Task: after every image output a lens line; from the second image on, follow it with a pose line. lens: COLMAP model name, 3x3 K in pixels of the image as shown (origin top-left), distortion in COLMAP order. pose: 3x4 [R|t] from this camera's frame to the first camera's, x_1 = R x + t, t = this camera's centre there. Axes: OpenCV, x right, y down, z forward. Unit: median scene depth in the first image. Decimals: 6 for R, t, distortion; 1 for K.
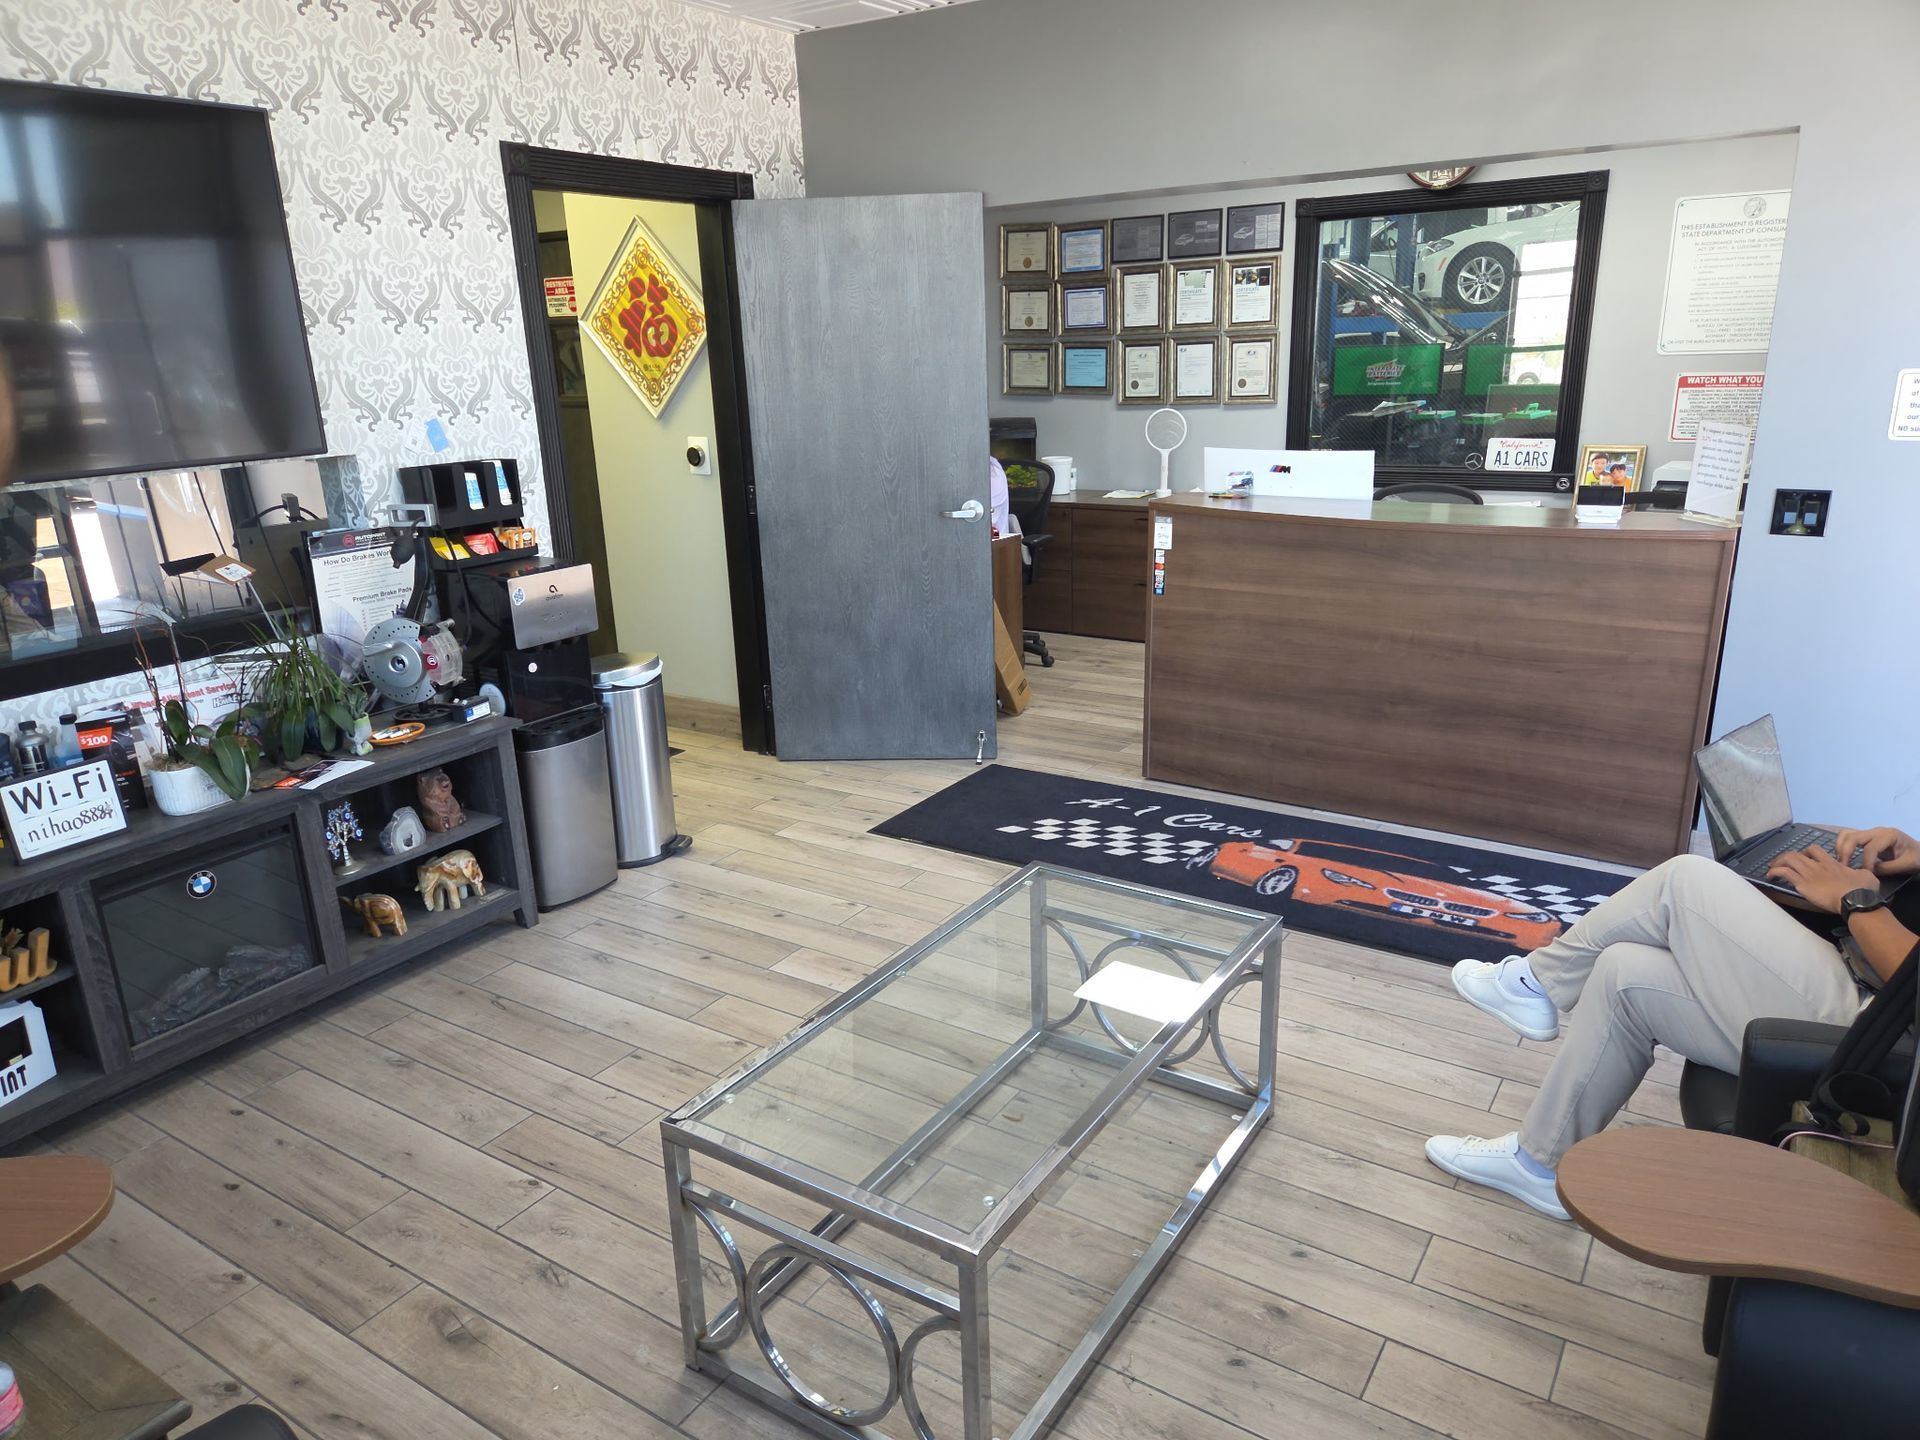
lens RADIAL K [[1277.1, 0, 977.7], [0, 1277.1, 716.8], [0, 0, 1]] dist [0.090174, -0.058999]
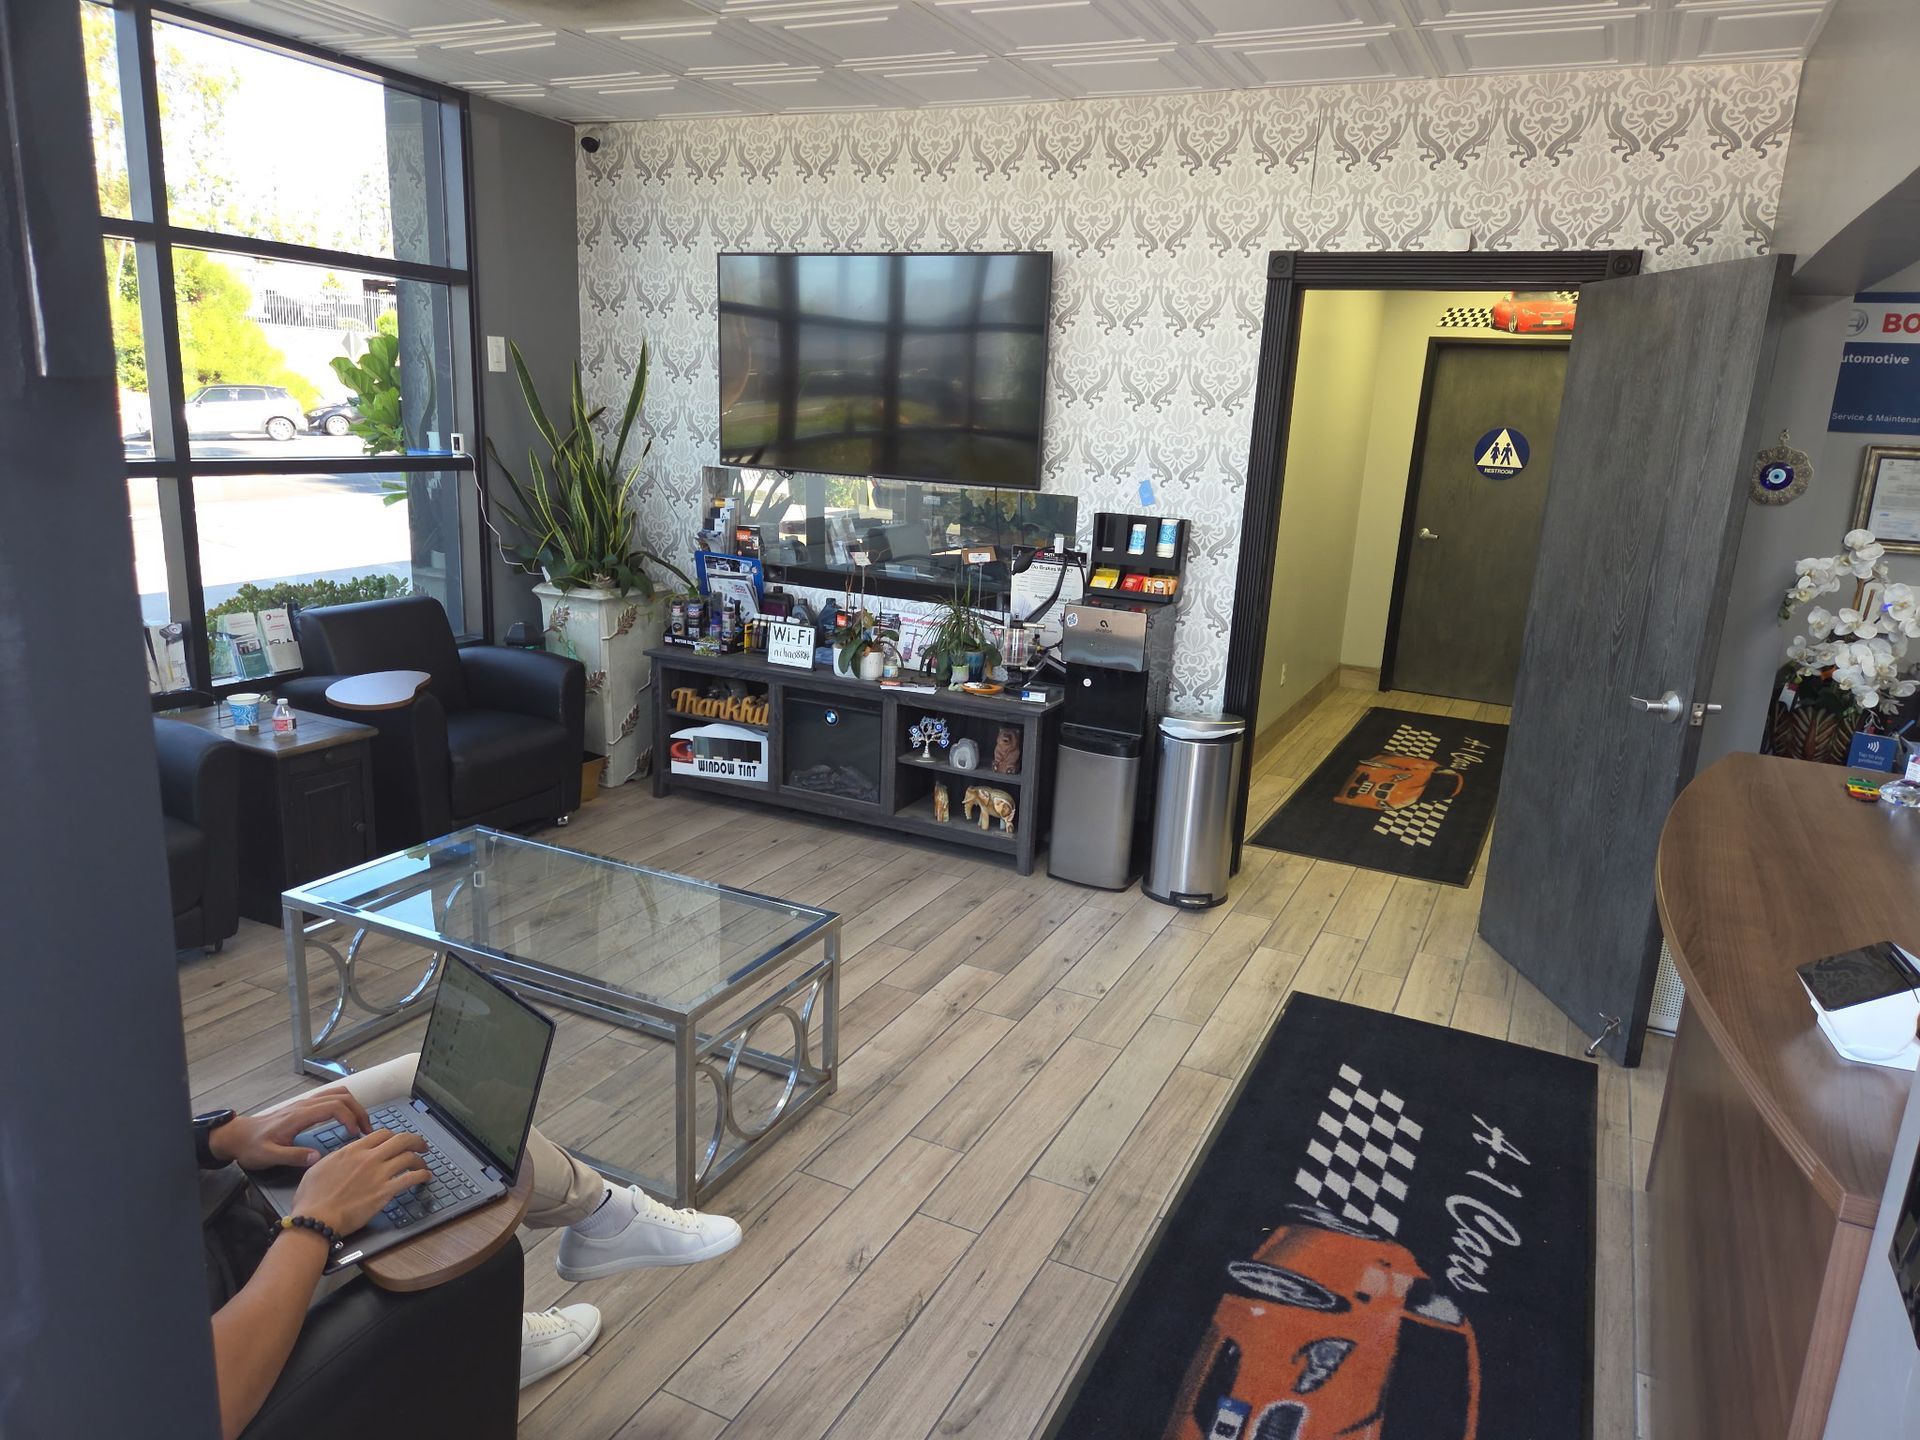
lens RADIAL K [[1277.1, 0, 977.7], [0, 1277.1, 716.8], [0, 0, 1]] dist [0.090174, -0.058999]
pose [[0.126525, 0.276963, -0.952514, 0.756401], [-0.339416, 0.914359, 0.220783, -0.227384], [0.932088, 0.295364, 0.209695, 0.629045]]
